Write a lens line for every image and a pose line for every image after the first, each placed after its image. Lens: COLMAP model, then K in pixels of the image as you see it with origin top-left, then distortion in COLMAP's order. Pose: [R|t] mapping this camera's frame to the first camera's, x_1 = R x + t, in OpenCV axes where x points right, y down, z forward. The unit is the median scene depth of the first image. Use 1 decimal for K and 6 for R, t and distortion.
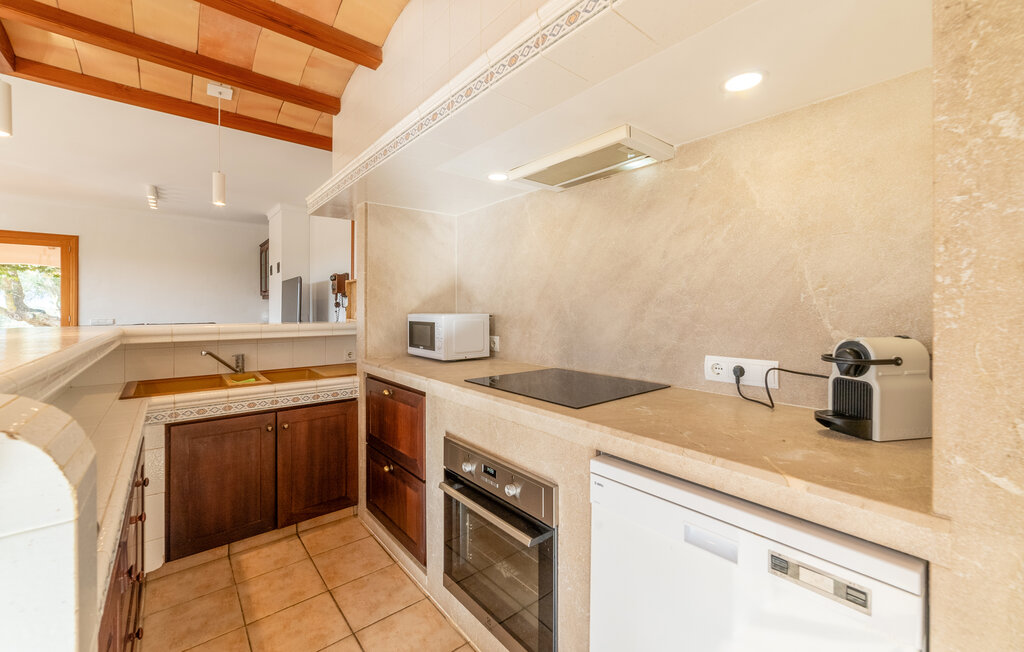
lens RADIAL K [[406.0, 0, 493.7], [0, 406.0, 308.3], [0, 0, 1]] dist [-0.001244, -0.000051]
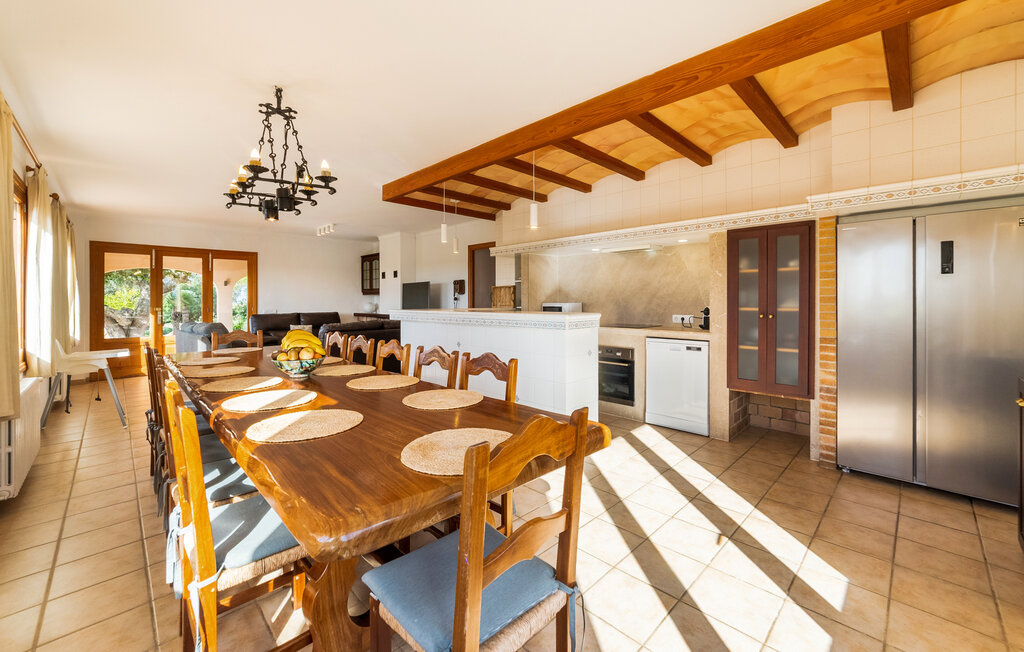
lens RADIAL K [[406.0, 0, 502.2], [0, 406.0, 303.5], [0, 0, 1]] dist [-0.001244, -0.000051]
pose [[0.994861, -0.007280, 0.100991, -0.964887], [0.006400, 0.999939, 0.009037, -0.007984], [-0.101051, -0.008344, 0.994846, -1.733415]]
